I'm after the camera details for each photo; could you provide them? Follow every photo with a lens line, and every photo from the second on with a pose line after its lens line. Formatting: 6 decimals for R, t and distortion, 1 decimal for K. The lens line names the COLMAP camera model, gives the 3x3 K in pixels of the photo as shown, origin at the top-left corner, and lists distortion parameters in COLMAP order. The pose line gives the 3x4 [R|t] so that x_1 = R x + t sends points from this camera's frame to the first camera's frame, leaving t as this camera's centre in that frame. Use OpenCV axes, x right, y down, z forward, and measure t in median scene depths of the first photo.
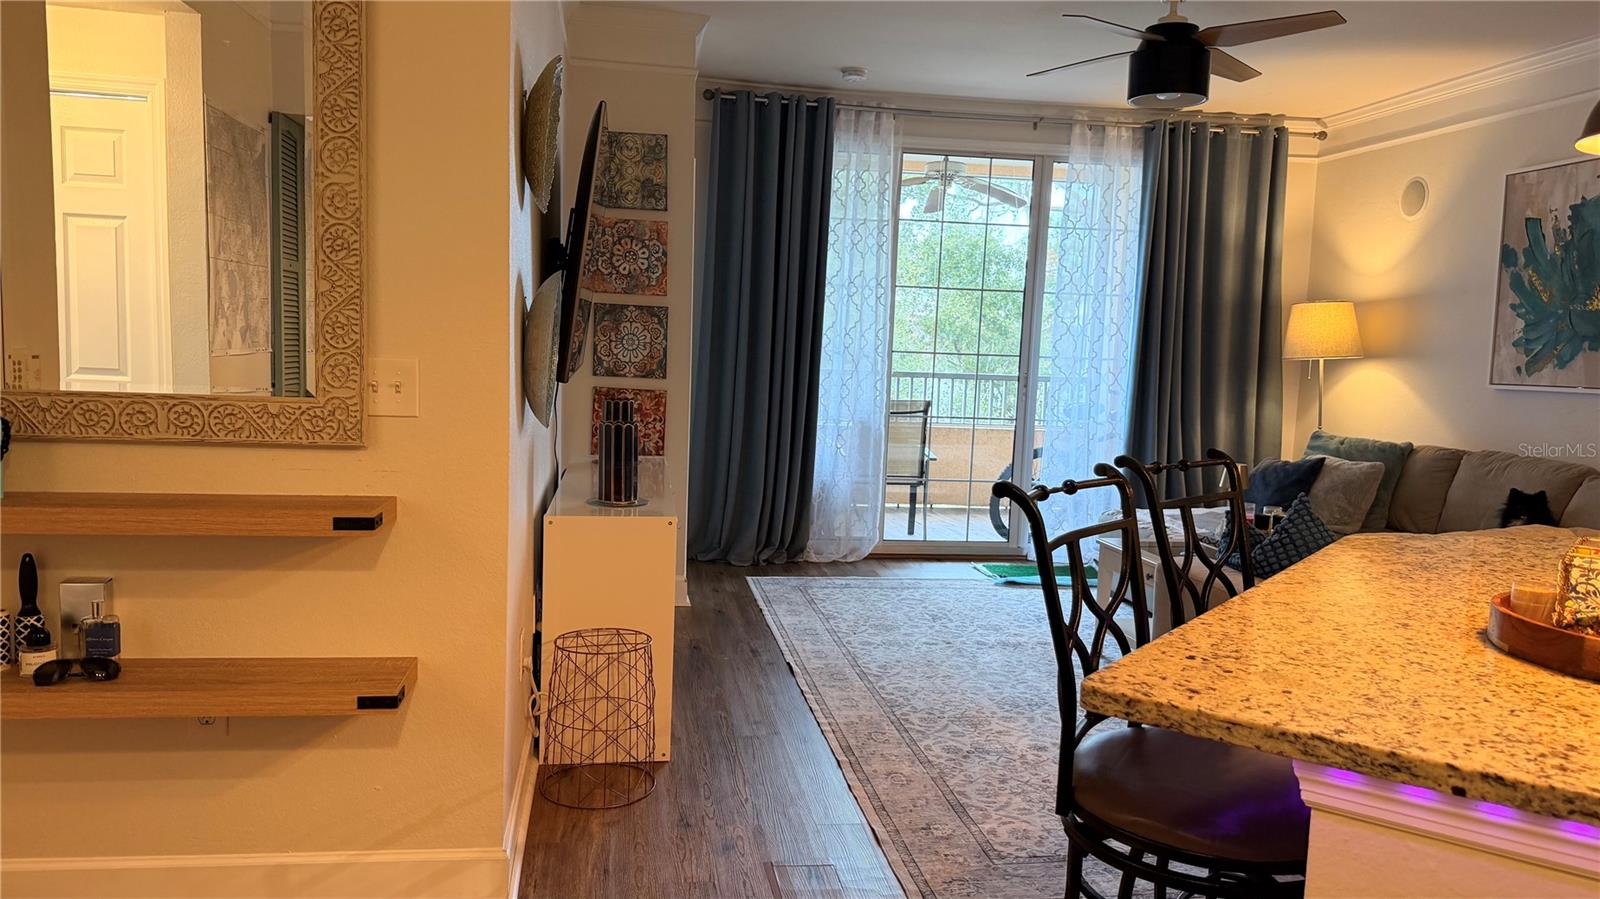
lens RADIAL K [[1118.6, 0, 792.6], [0, 1118.6, 440.8], [0, 0, 1]] dist [0.076553, -0.108964]
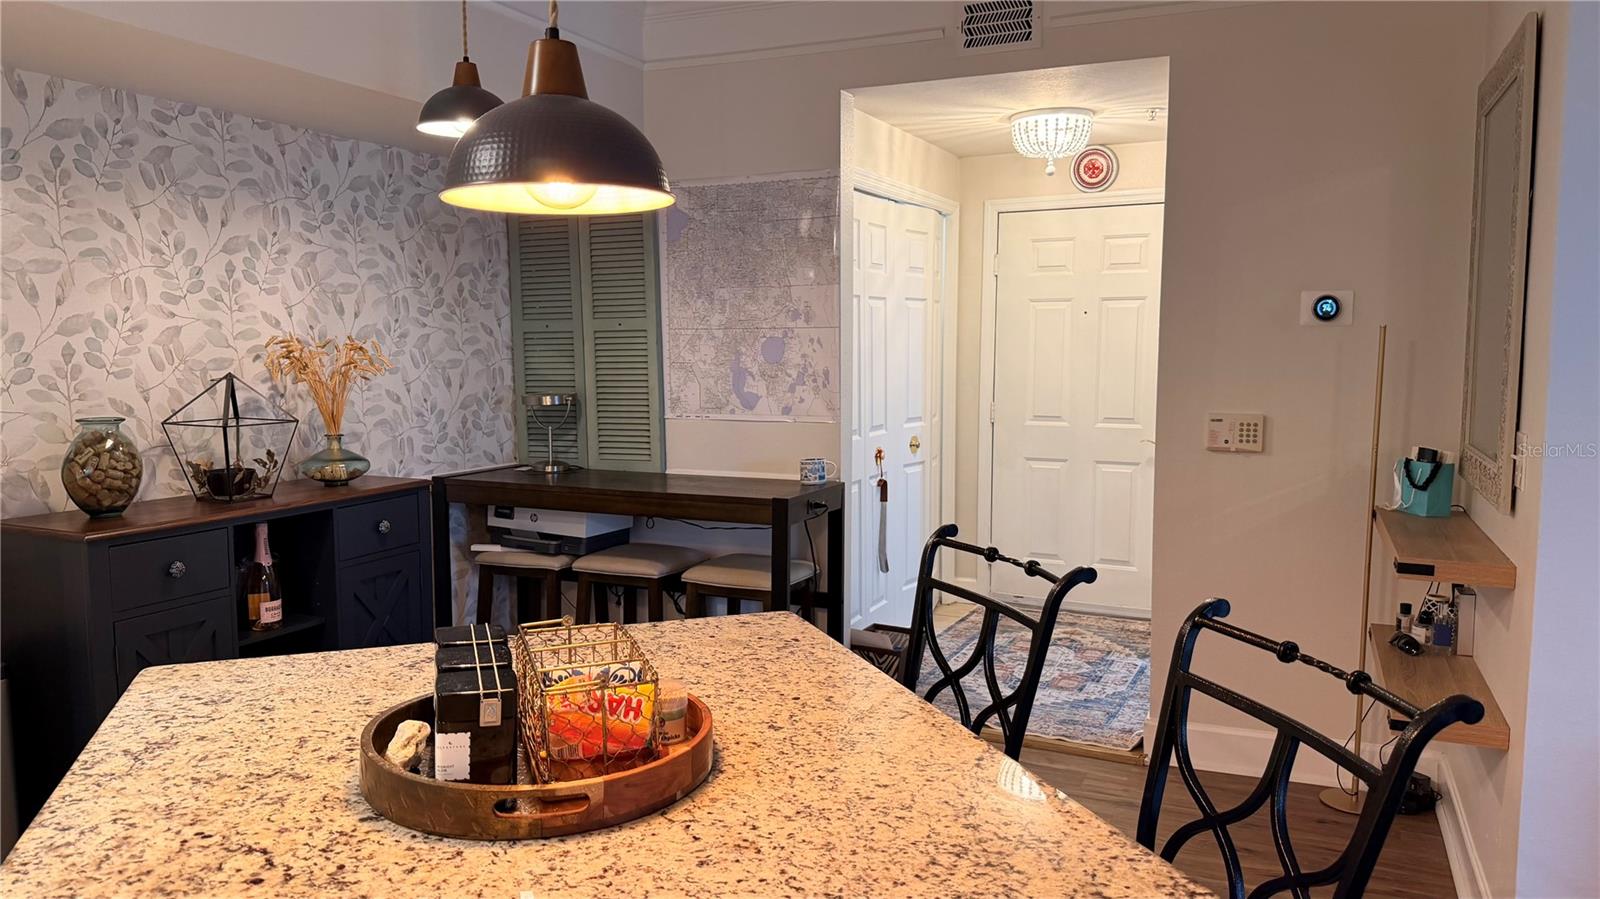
lens RADIAL K [[1118.6, 0, 799.3], [0, 1118.6, 464.8], [0, 0, 1]] dist [0.076553, -0.108964]
pose [[-0.542439, 0.054383, -0.838333, 1.452059], [-0.095527, 0.987437, 0.125866, -0.183887], [0.834646, 0.148358, -0.530430, 1.668163]]
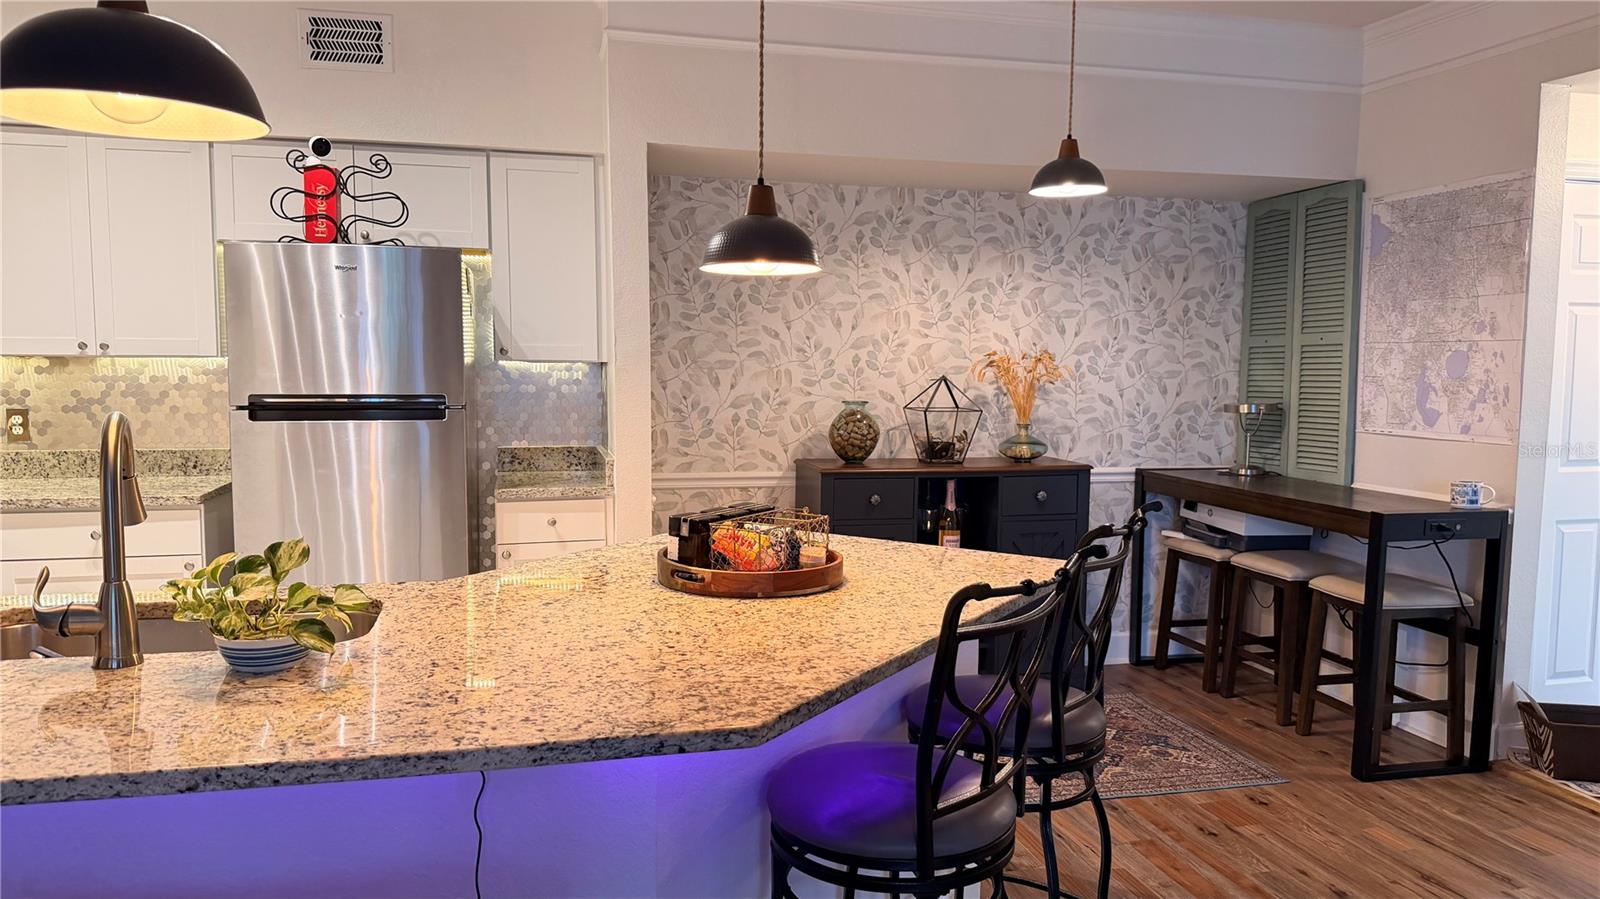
lens RADIAL K [[1118.6, 0, 796.5], [0, 1118.6, 456.0], [0, 0, 1]] dist [0.076553, -0.108964]
pose [[-0.993847, -0.038756, -0.103757, 0.911259], [-0.056408, 0.983302, 0.173021, -0.278235], [0.095319, 0.177809, -0.979438, 2.663921]]
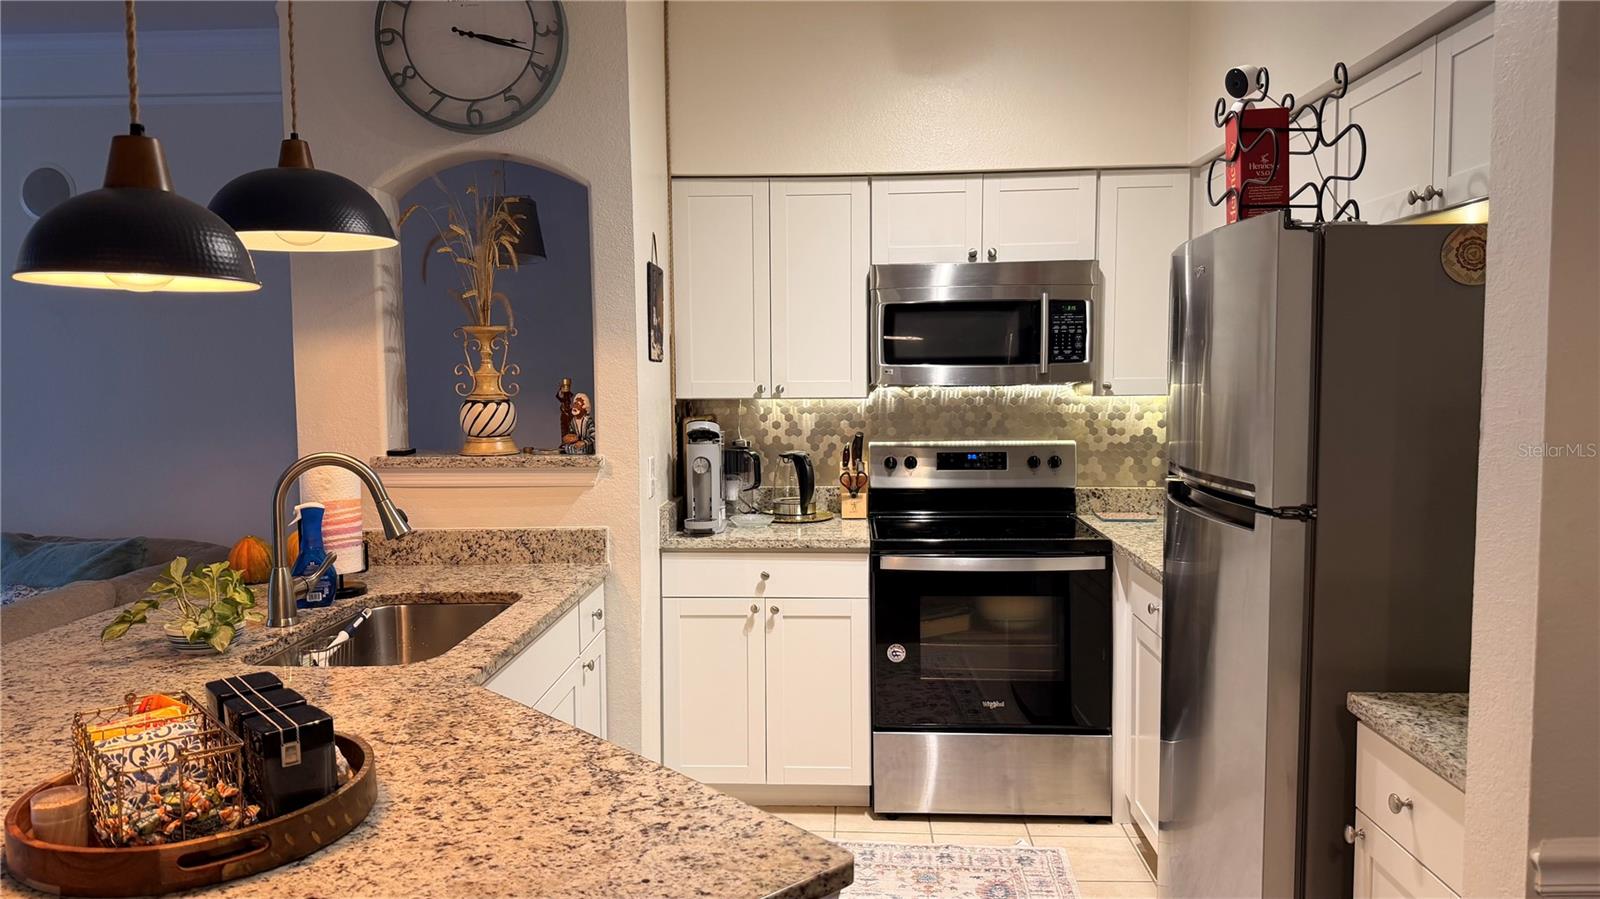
lens RADIAL K [[1118.6, 0, 813.2], [0, 1118.6, 454.4], [0, 0, 1]] dist [0.076553, -0.108964]
pose [[0.189639, -0.118147, 0.974720, -0.024723], [0.108293, 0.989194, 0.098832, -0.156218], [-0.975864, 0.086813, 0.200385, 0.289736]]
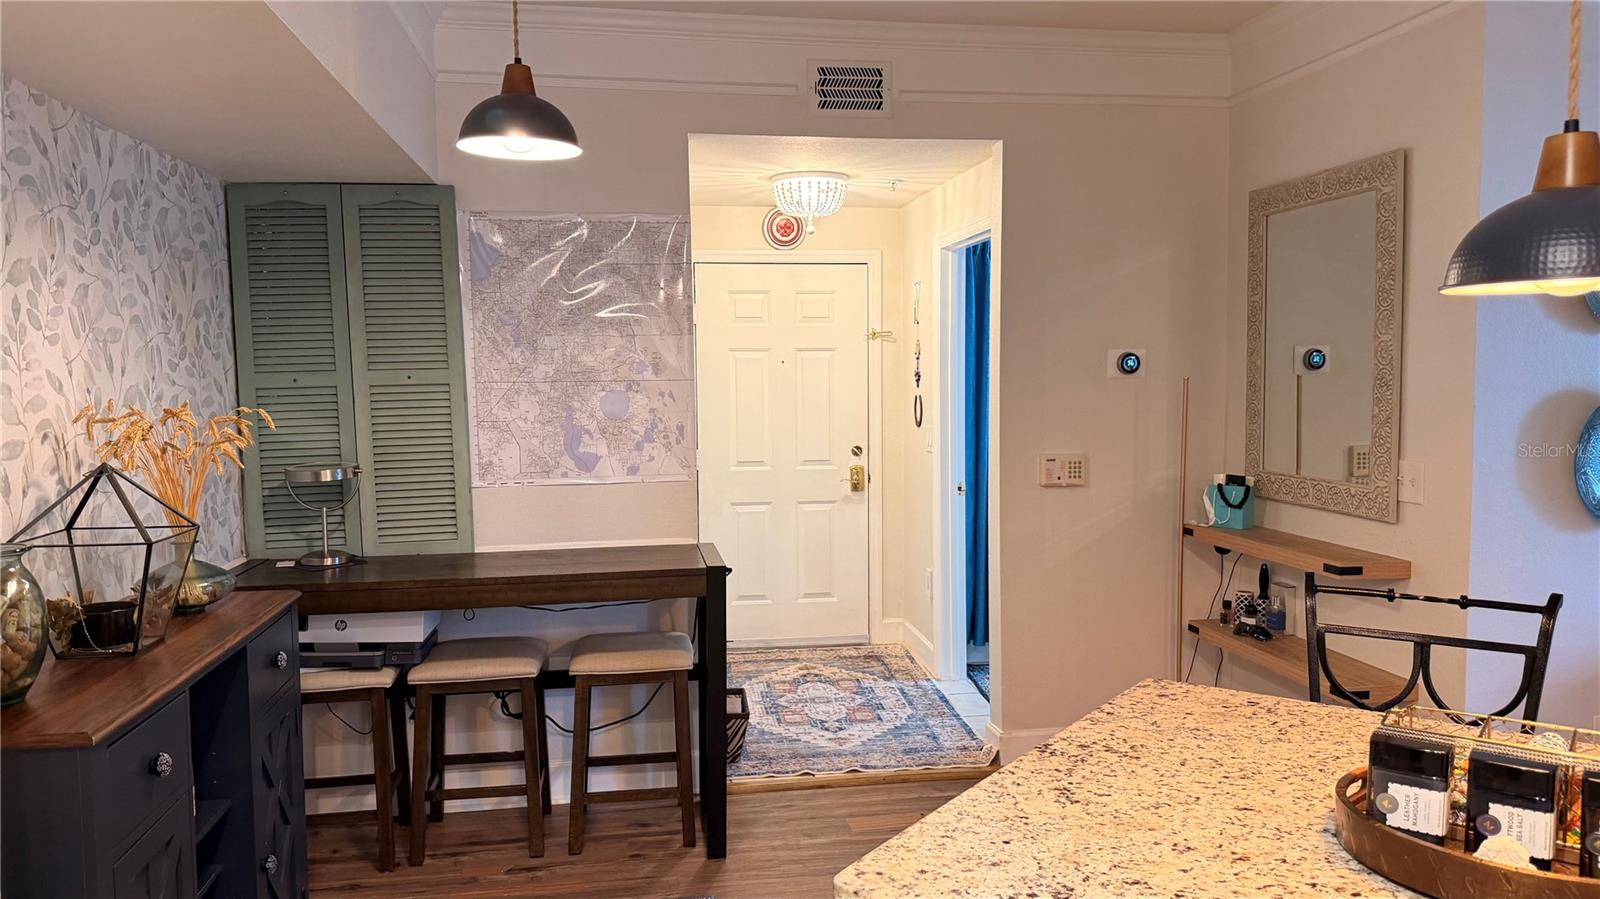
lens RADIAL K [[1118.6, 0, 805.4], [0, 1118.6, 460.4], [0, 0, 1]] dist [0.076553, -0.108964]
pose [[0.015228, 0.039633, -0.999098, 1.702574], [-0.081099, 0.995971, 0.038273, -0.111805], [0.996590, 0.080443, 0.018380, 0.399897]]
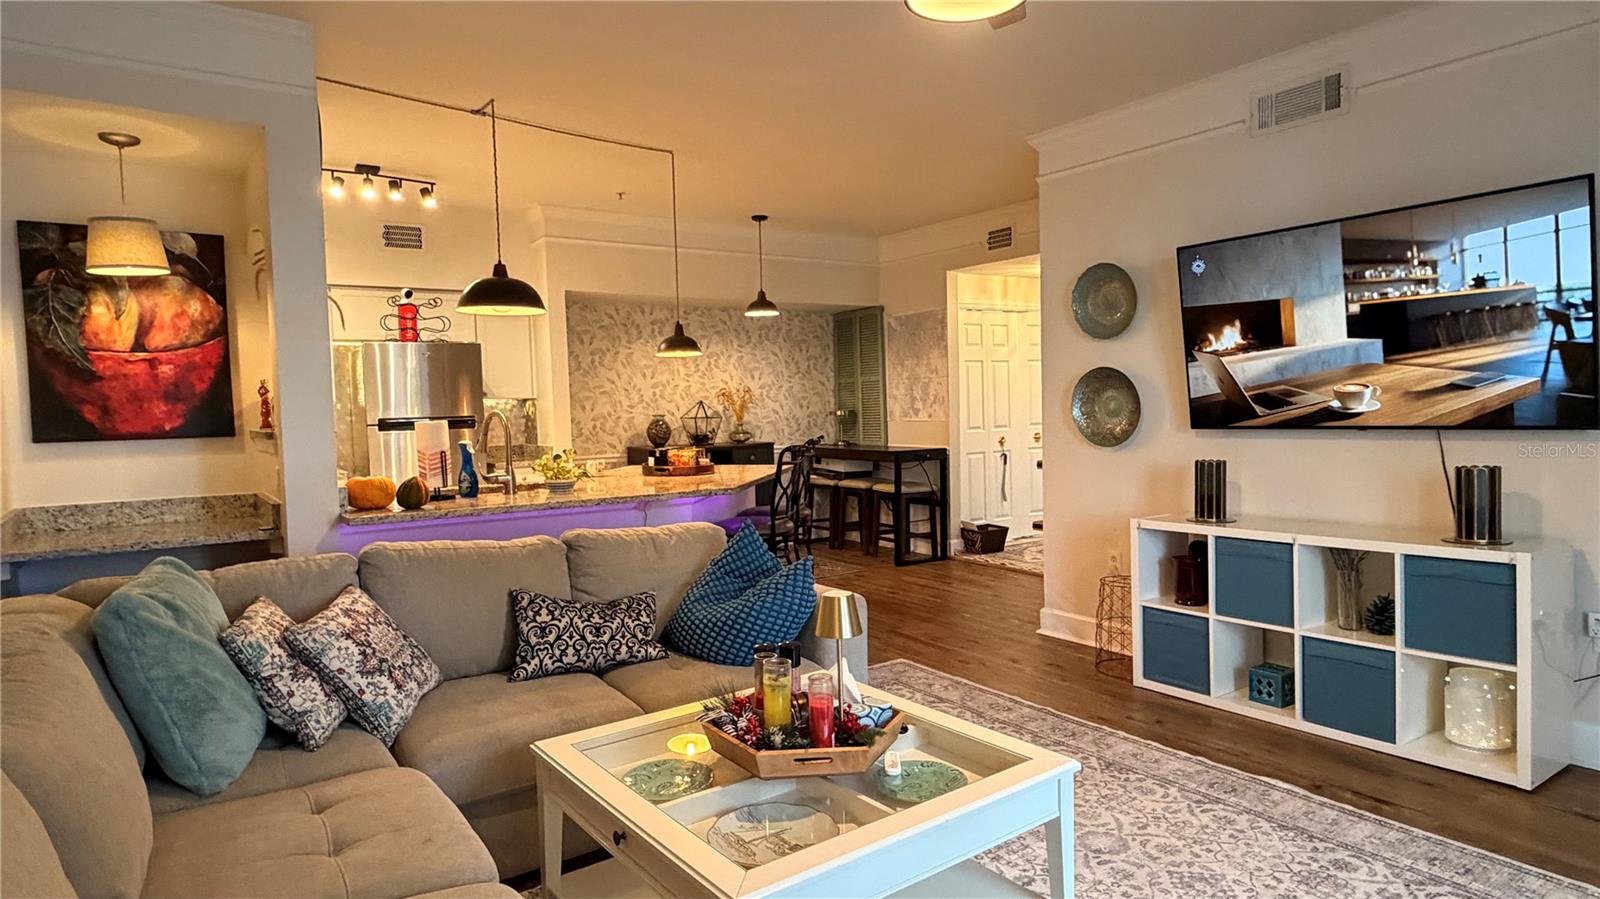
lens RADIAL K [[896.8, 0, 798.1], [0, 896.8, 449.4], [0, 0, 1]] dist [-0.001337, 0.004902]
pose [[-0.899259, 0.006470, -0.437368, 1.913592], [-0.050741, 0.991597, 0.118997, -0.334644], [0.434463, 0.129202, -0.891375, 4.359391]]
